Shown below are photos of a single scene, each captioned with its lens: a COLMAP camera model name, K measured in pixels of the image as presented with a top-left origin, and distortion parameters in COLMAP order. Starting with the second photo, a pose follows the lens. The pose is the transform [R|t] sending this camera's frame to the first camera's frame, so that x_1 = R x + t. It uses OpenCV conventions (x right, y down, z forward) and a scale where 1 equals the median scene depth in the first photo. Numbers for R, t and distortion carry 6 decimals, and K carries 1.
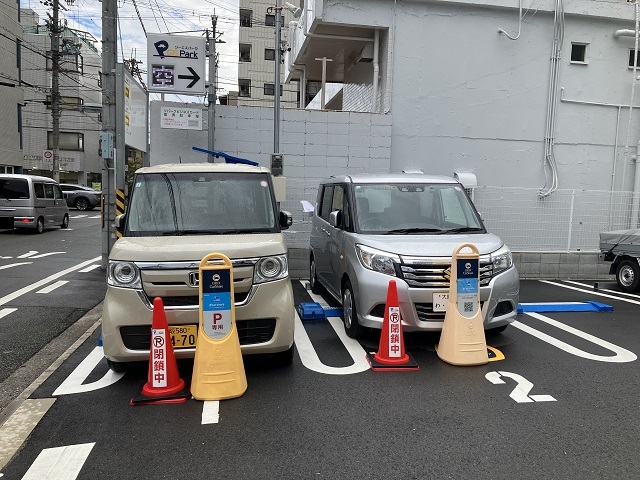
lens RADIAL K [[526.1, 0, 320.0], [0, 526.1, 240.0], [0, 0, 1]] dist [-0.002268, -0.004638]
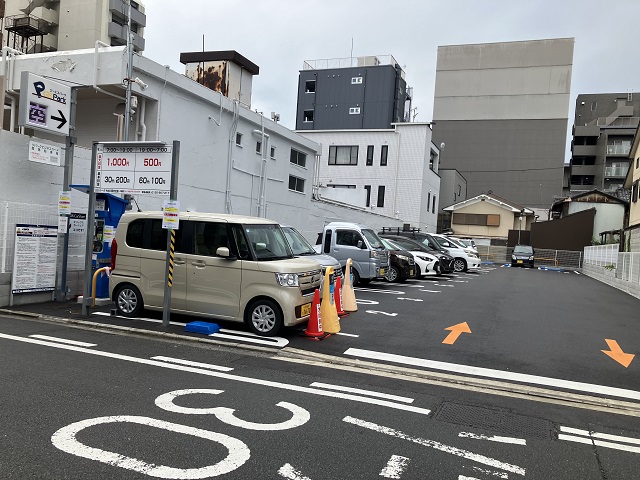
lens RADIAL K [[526.1, 0, 320.0], [0, 526.1, 240.0], [0, 0, 1]] dist [-0.002268, -0.004638]
pose [[0.516232, -0.001801, 0.856447, -0.912231], [0.026922, 0.999538, -0.014126, -0.024526], [-0.856025, 0.030350, 0.516042, -0.034293]]
